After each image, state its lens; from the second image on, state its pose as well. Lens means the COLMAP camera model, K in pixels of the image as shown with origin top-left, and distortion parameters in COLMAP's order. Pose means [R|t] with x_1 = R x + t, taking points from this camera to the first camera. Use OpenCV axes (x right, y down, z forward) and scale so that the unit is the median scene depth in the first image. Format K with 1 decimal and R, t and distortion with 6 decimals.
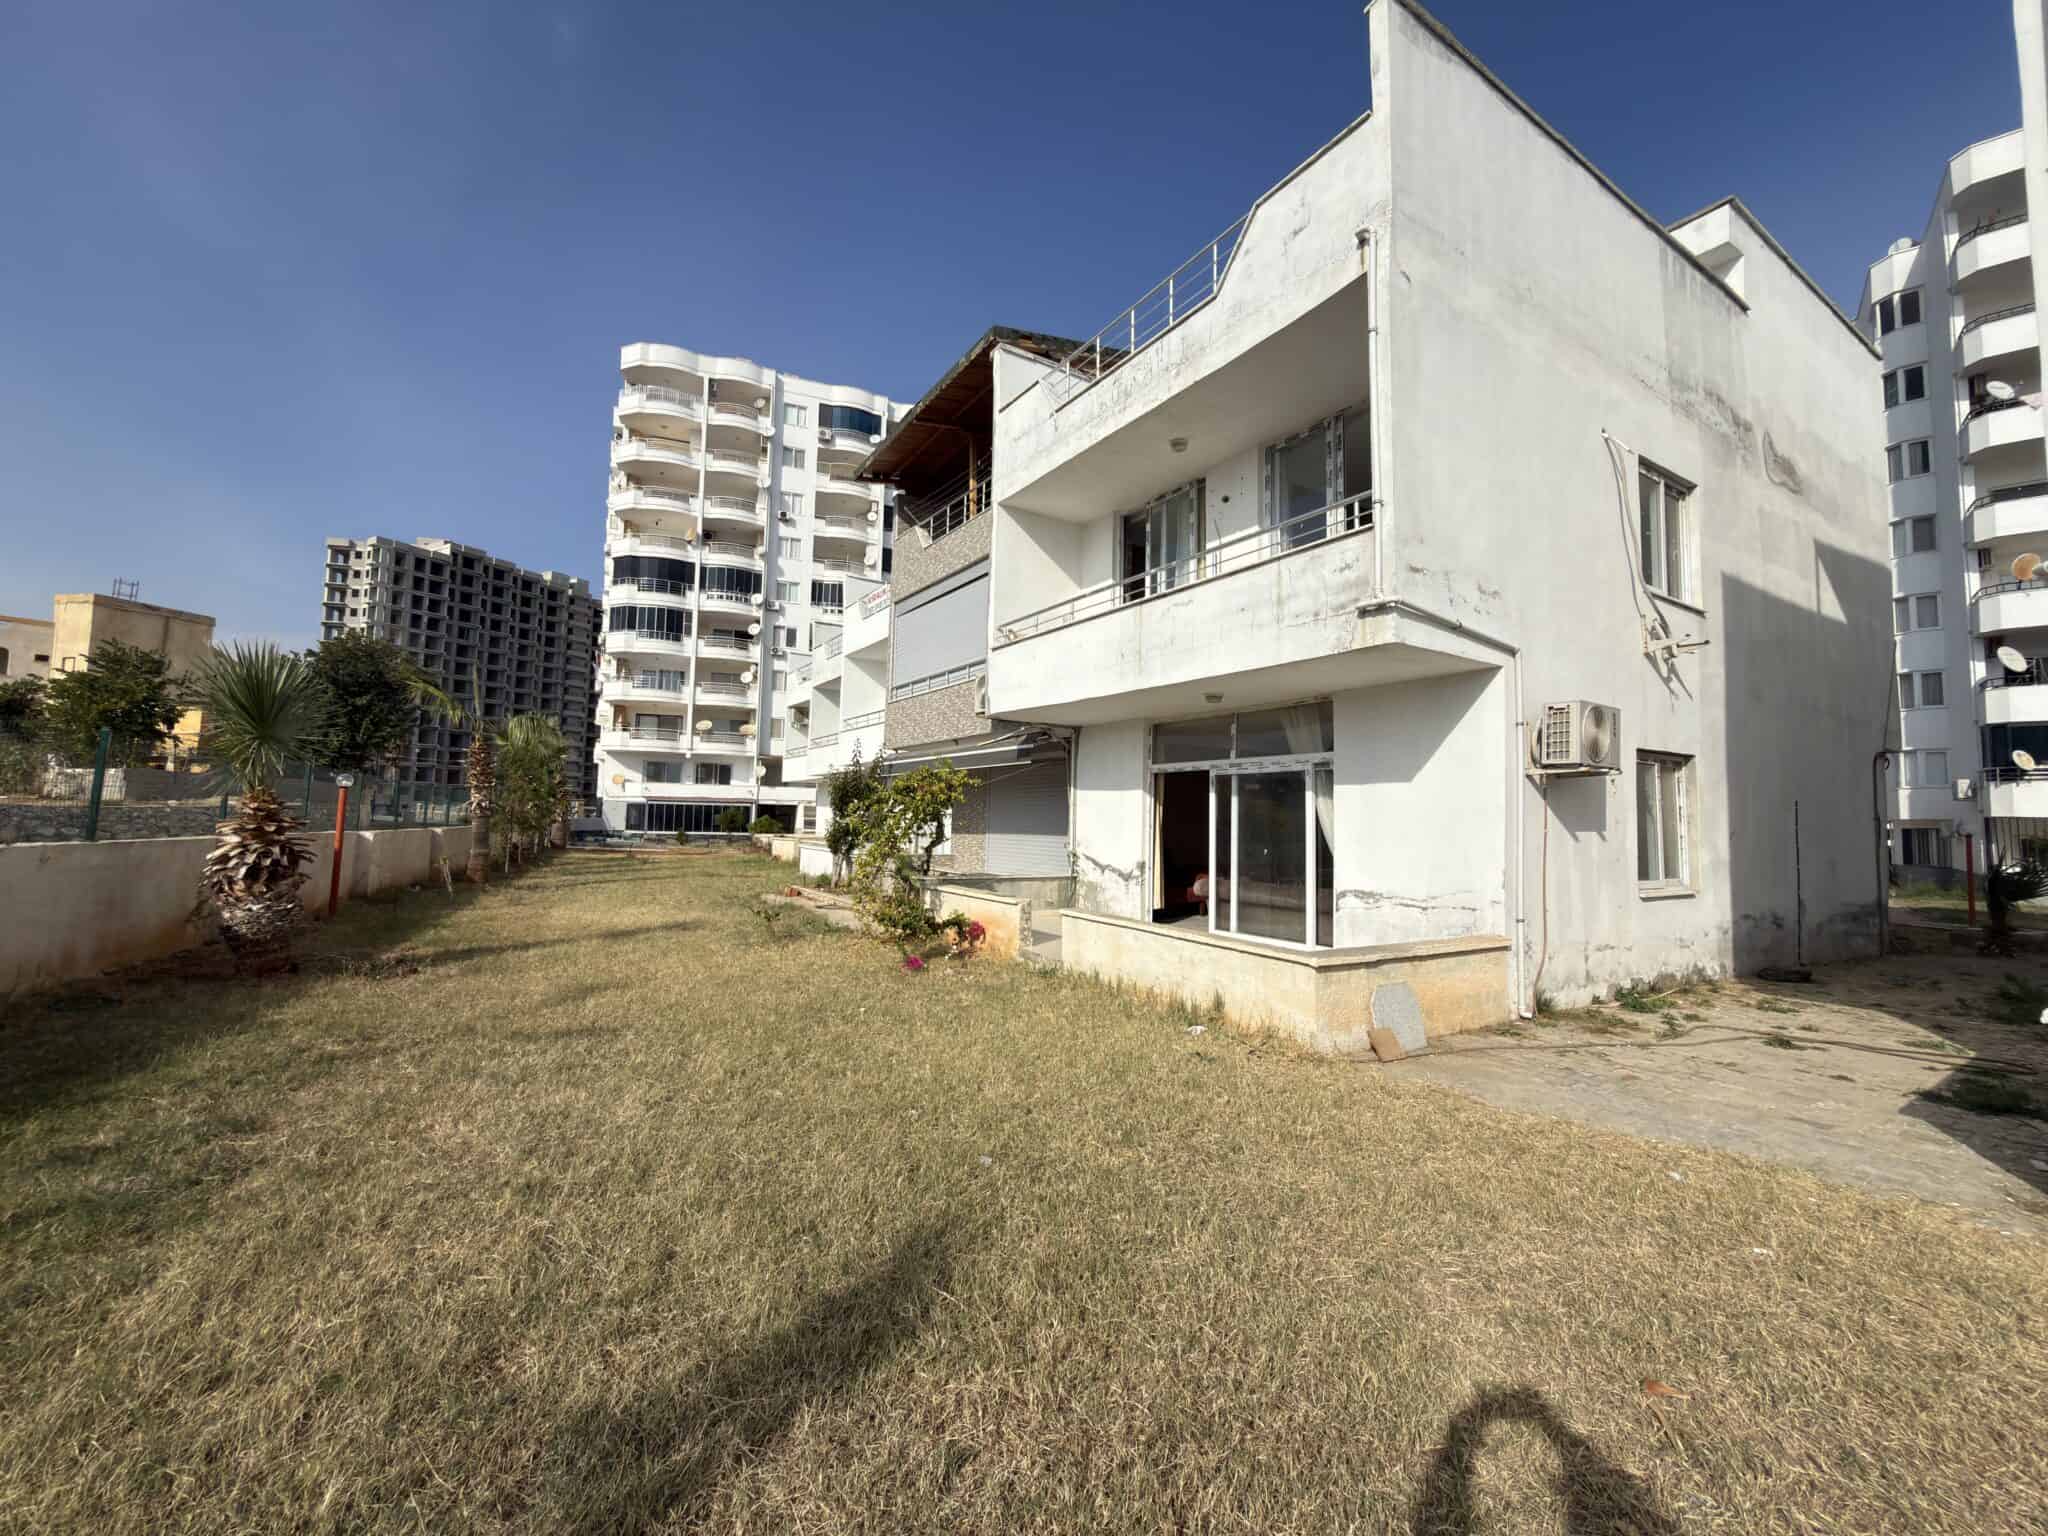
lens RADIAL K [[818.7, 0, 1024.0], [0, 818.7, 768.0], [0, 0, 1]] dist [-0.073729, 0.000014]
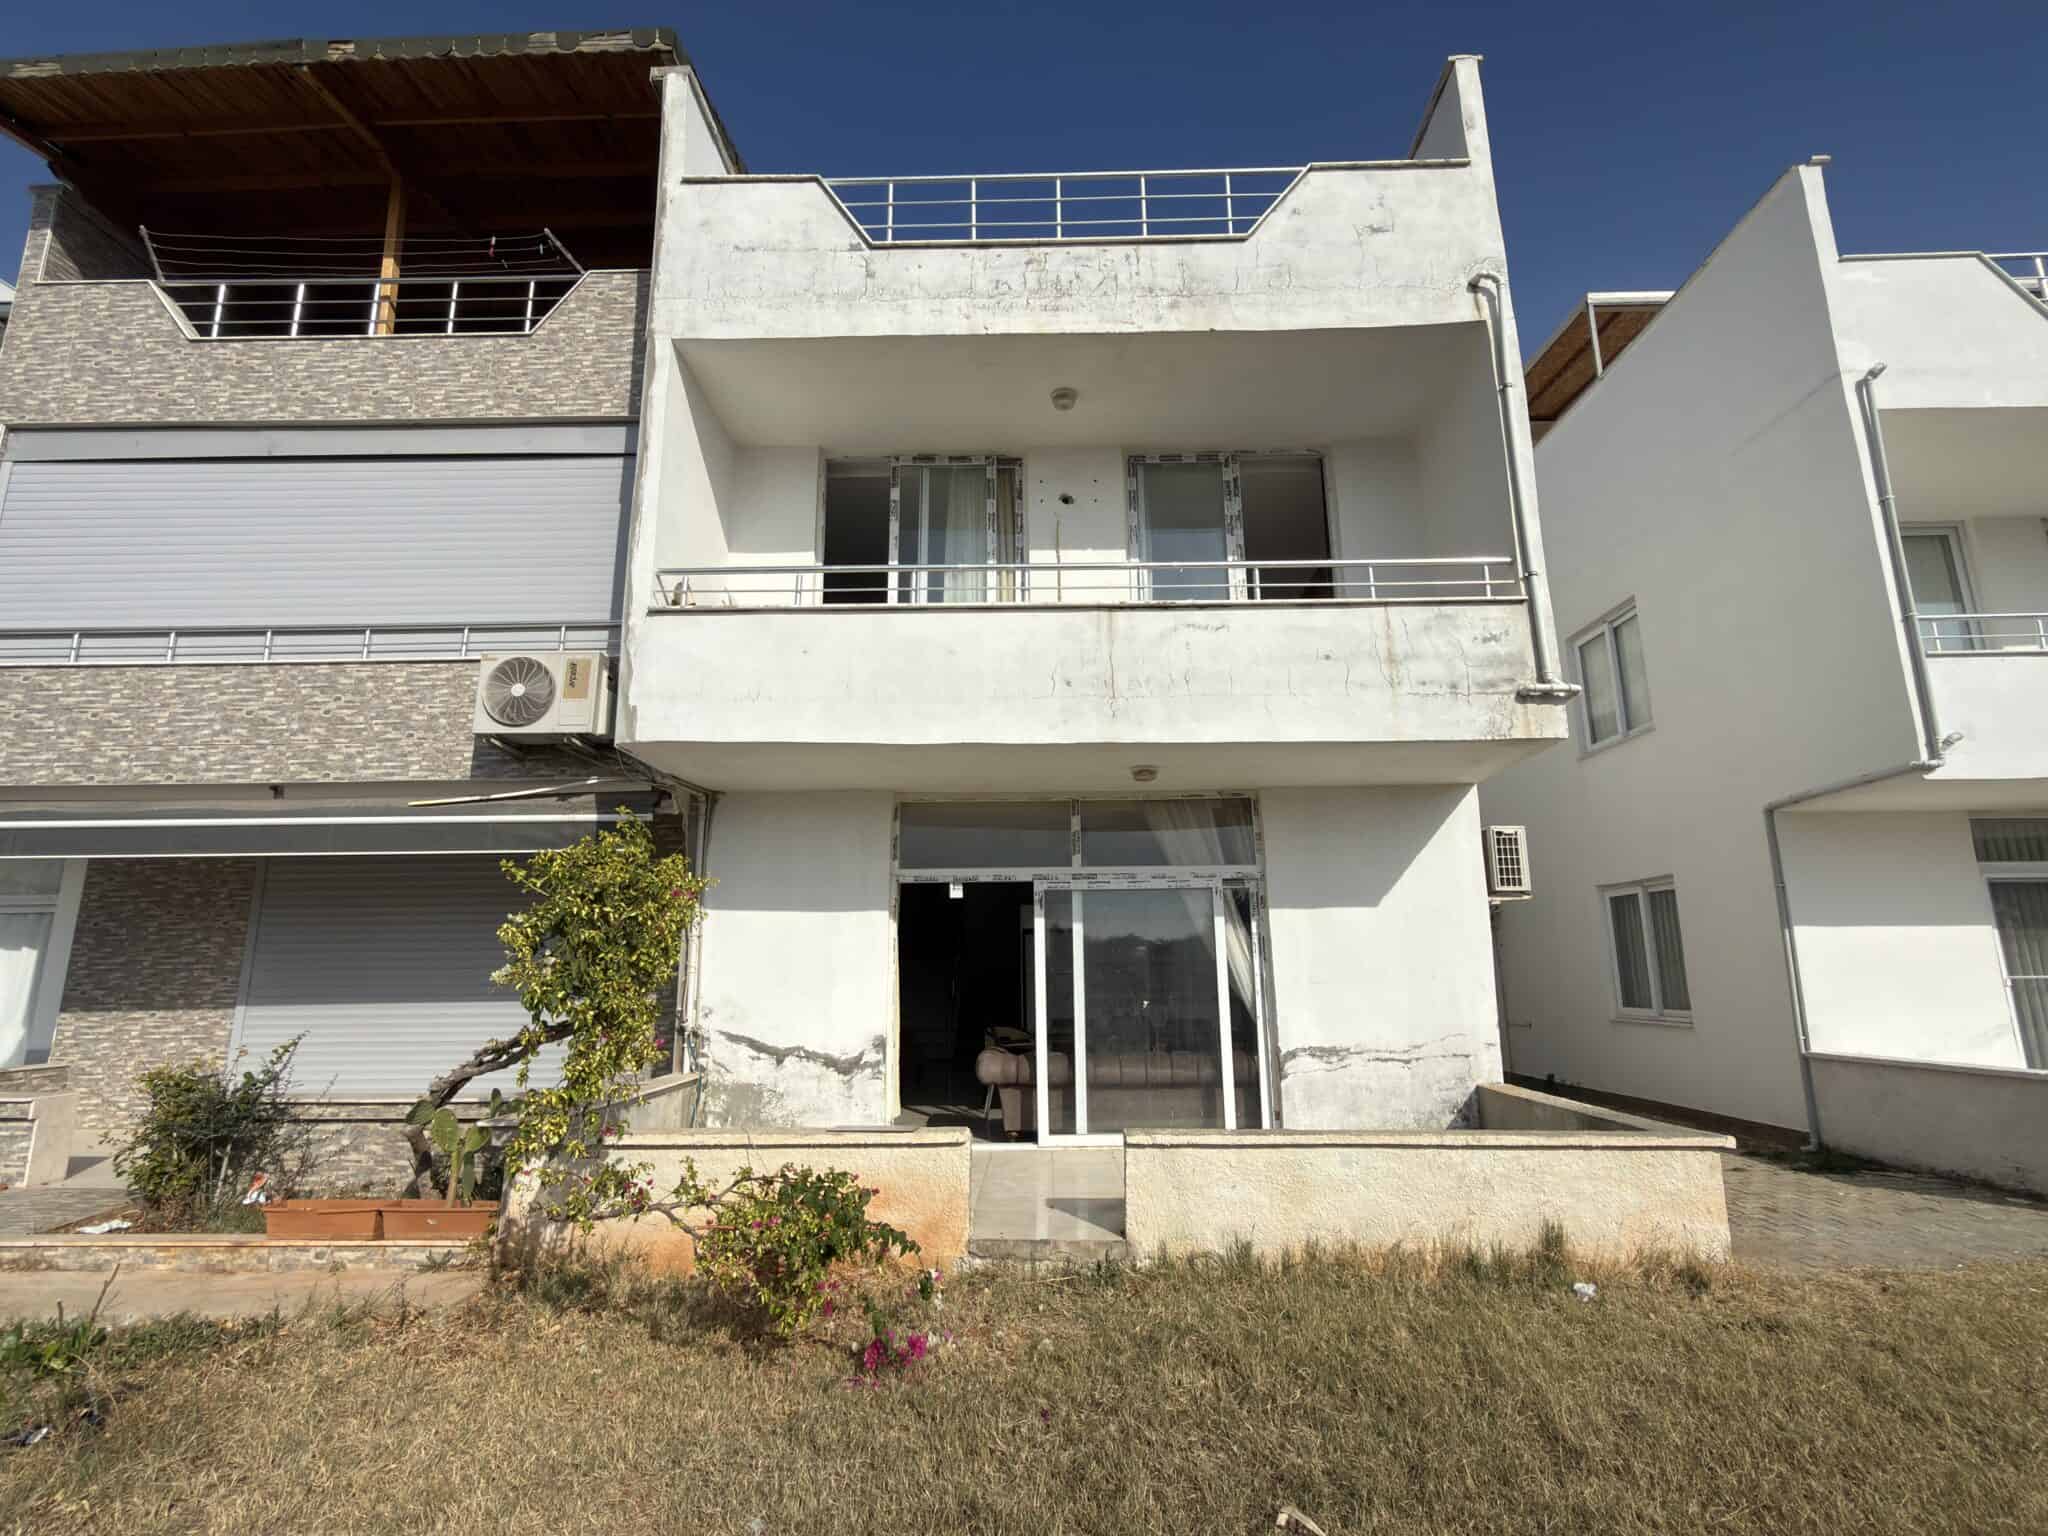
lens RADIAL K [[935.2, 0, 1024.0], [0, 935.2, 768.0], [0, 0, 1]] dist [0.002758, -0.000042]
pose [[0.534779, 0.162246, 0.829269, -0.428749], [-0.032652, 0.984628, -0.171585, 0.042379], [-0.844361, 0.064683, 0.531856, 0.609913]]
